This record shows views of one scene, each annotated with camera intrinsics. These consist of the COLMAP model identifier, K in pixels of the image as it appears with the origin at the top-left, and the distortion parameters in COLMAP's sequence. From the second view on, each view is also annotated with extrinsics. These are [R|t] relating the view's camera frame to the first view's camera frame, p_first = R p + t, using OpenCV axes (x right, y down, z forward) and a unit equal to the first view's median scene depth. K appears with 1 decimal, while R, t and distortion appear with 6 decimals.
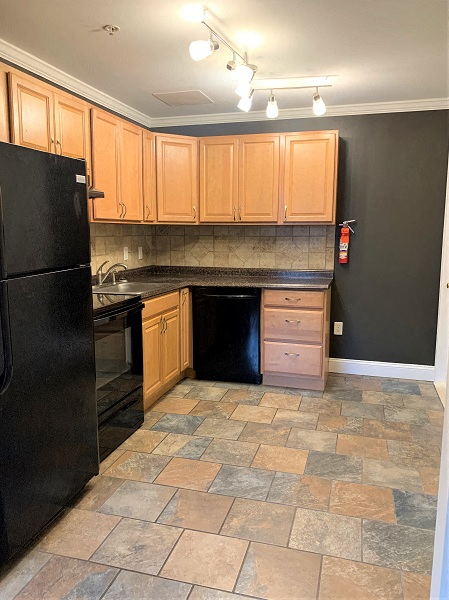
lens RADIAL K [[455.8, 0, 225.8], [0, 455.8, 302.3], [0, 0, 1]] dist [-0.015049, 0.004337]
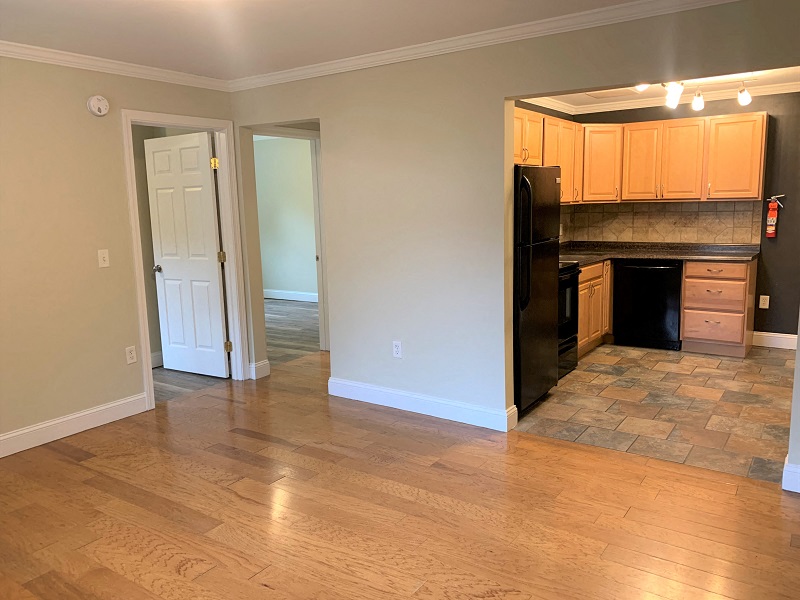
lens RADIAL K [[607.7, 0, 397.9], [0, 607.7, 293.3], [0, 0, 1]] dist [-0.015049, 0.004337]
pose [[0.941835, 0.024613, -0.335174, -0.079888], [-0.025858, 0.999665, 0.000748, 0.067075], [0.335080, 0.007963, 0.942156, -0.620275]]
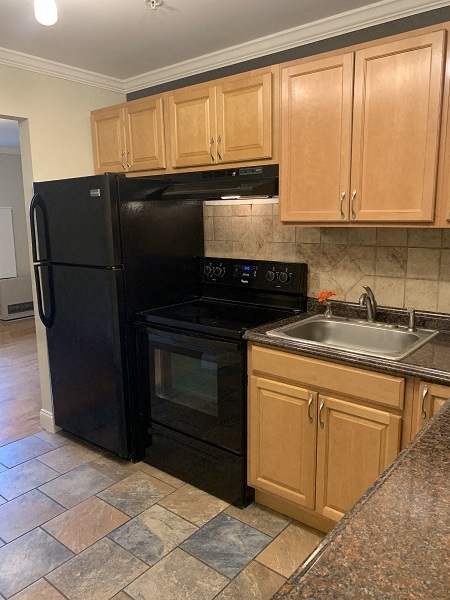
lens RADIAL K [[455.8, 0, 229.8], [0, 455.8, 299.9], [0, 0, 1]] dist [-0.015049, 0.004337]
pose [[-0.383494, 0.153938, -0.910624, 0.365094], [-0.141818, 0.964500, 0.222770, -0.175817], [0.912590, 0.214574, -0.348049, 1.006096]]
